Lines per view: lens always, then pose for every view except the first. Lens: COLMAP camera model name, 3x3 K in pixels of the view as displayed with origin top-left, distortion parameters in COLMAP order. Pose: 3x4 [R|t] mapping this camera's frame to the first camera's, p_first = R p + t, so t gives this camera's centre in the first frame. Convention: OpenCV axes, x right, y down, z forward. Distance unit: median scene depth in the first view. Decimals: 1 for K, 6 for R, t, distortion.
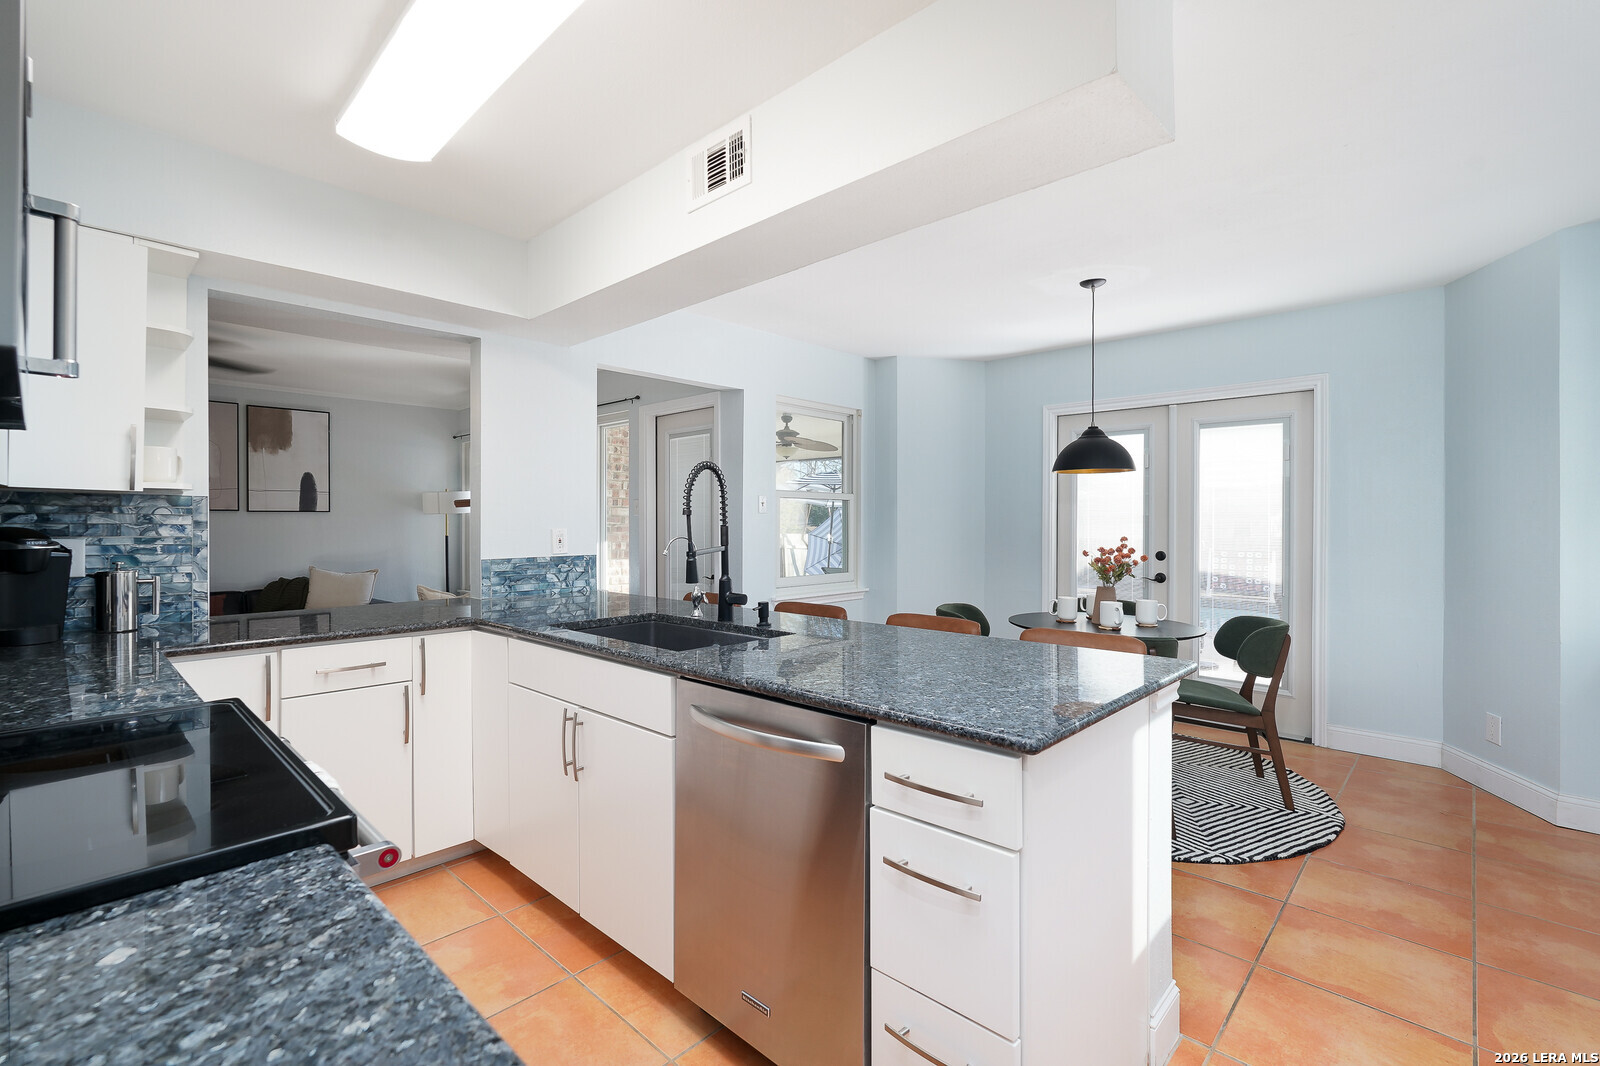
lens RADIAL K [[741.6, 0, 796.6], [0, 741.6, 530.4], [0, 0, 1]] dist [-0.006081, 0.001818]
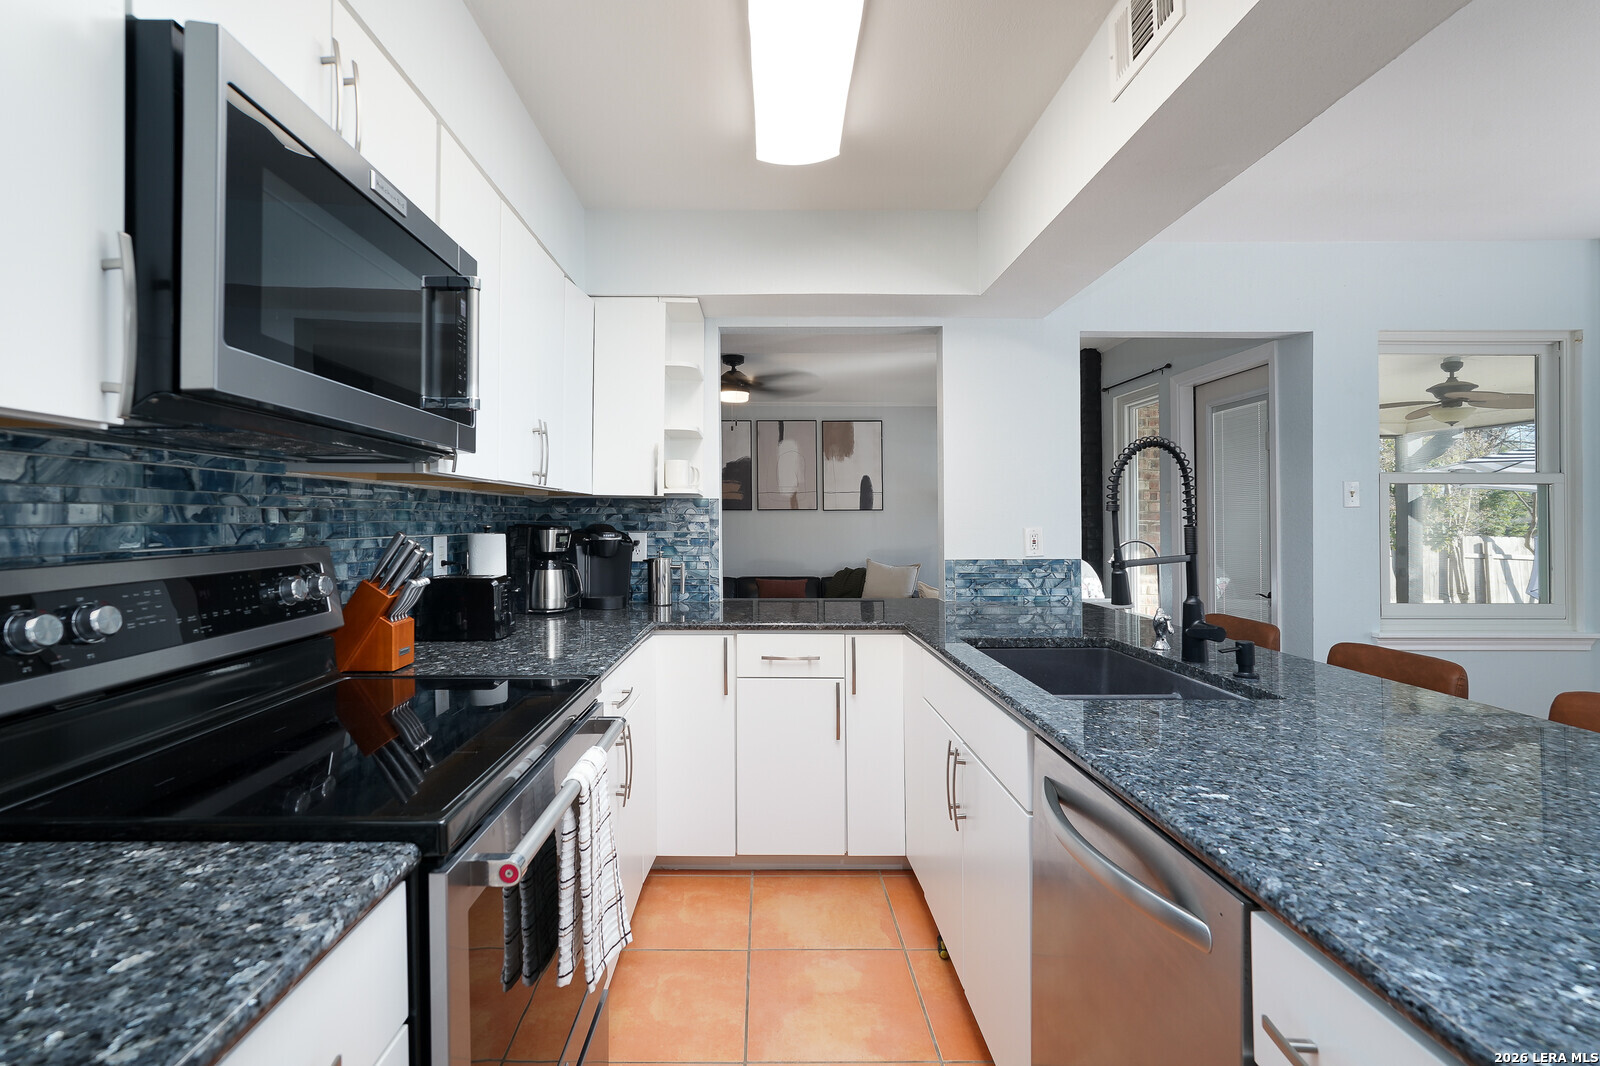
lens RADIAL K [[741.6, 0, 793.4], [0, 741.6, 520.2], [0, 0, 1]] dist [-0.006081, 0.001818]
pose [[0.679393, 0.001597, -0.733773, 0.167987], [-0.008337, 0.999950, -0.005543, -0.005304], [0.733727, 0.009883, 0.679372, 0.256873]]
